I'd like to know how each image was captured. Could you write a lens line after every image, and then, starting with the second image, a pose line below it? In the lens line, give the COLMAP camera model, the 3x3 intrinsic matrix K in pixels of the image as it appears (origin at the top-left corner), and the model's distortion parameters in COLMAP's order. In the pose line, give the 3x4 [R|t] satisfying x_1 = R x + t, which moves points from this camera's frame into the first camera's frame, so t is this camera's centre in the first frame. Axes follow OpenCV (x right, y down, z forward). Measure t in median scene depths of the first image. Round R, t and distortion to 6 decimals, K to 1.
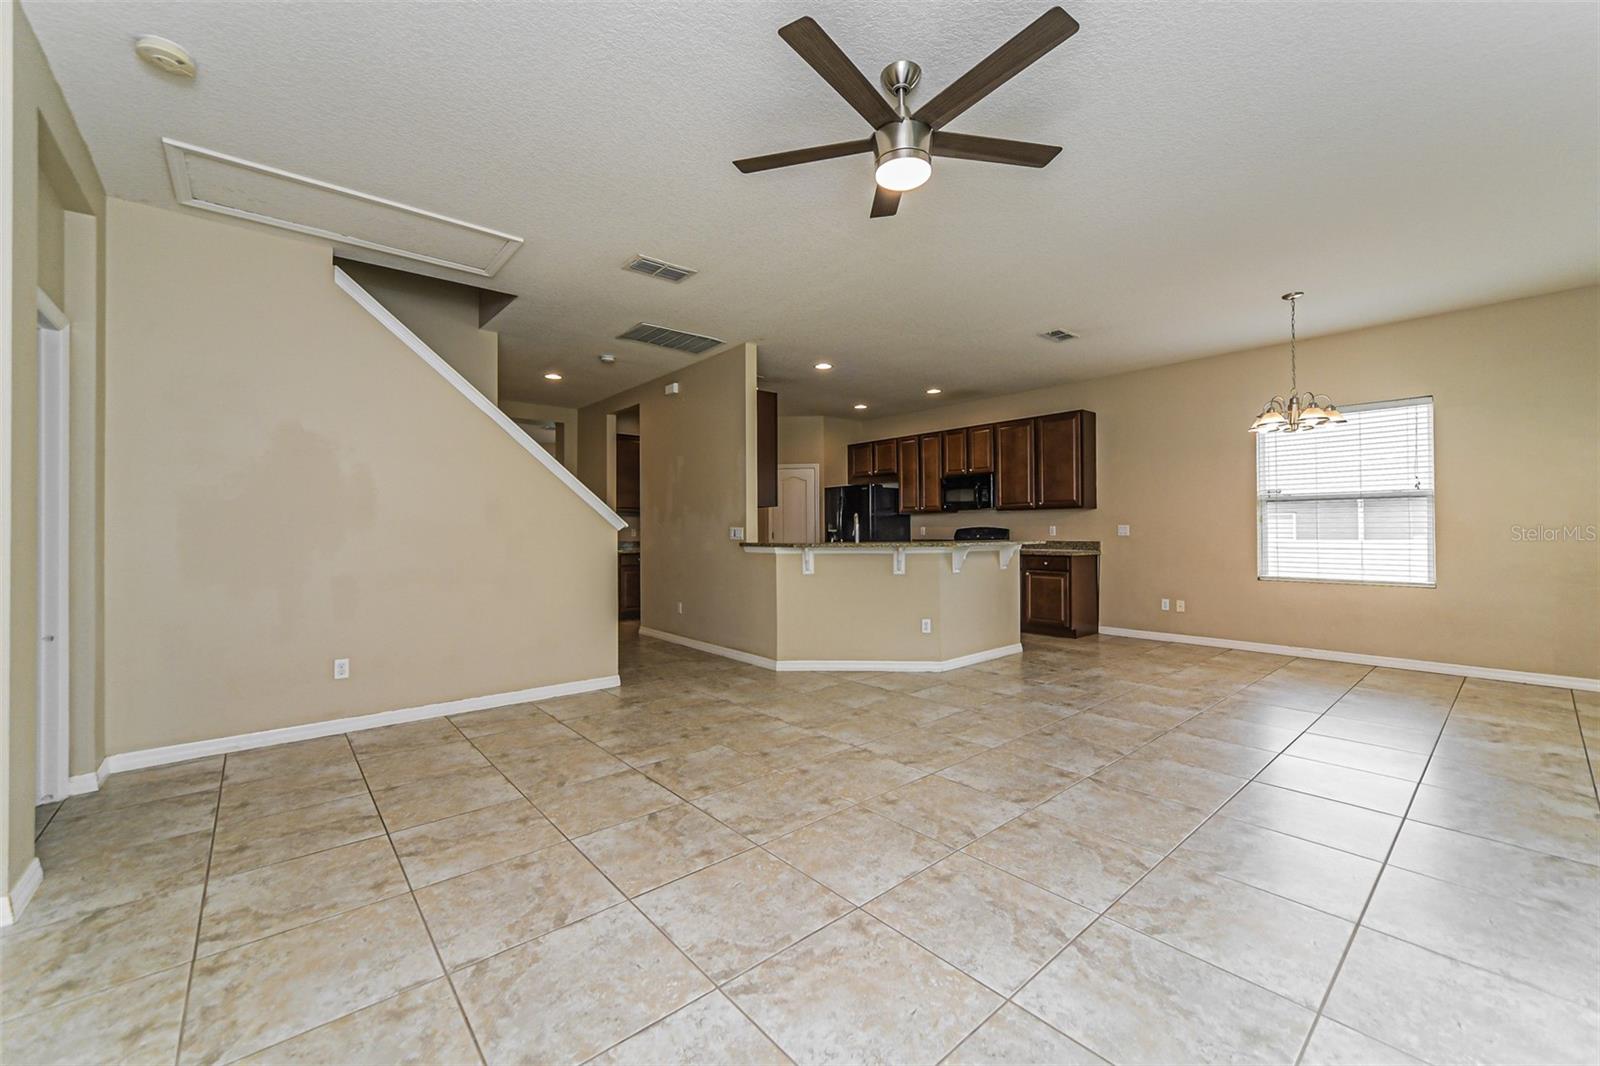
lens RADIAL K [[630.3, 0, 794.0], [0, 630.3, 528.0], [0, 0, 1]] dist [0.001205, 0.000624]
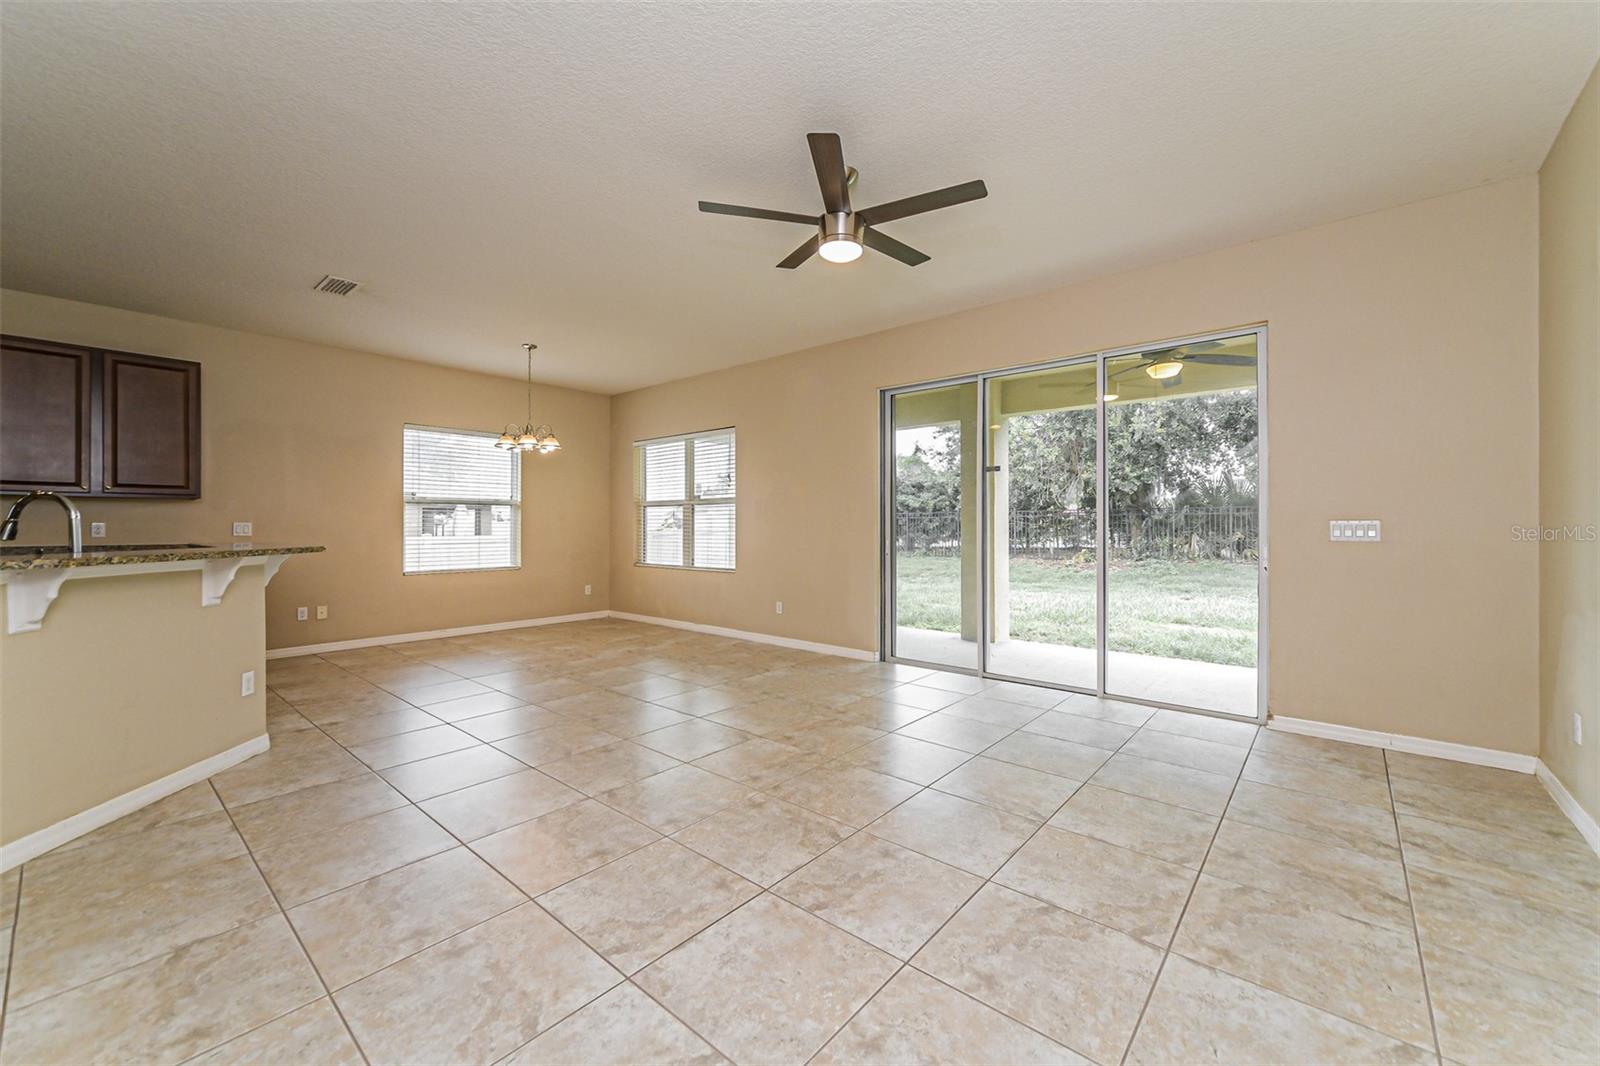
lens RADIAL K [[630.3, 0, 797.9], [0, 630.3, 527.6], [0, 0, 1]] dist [0.001205, 0.000624]
pose [[-0.155084, 0.005432, 0.987886, -0.910905], [-0.001066, 0.999983, -0.005665, 0.013601], [-0.987901, -0.001931, -0.155076, 1.082999]]
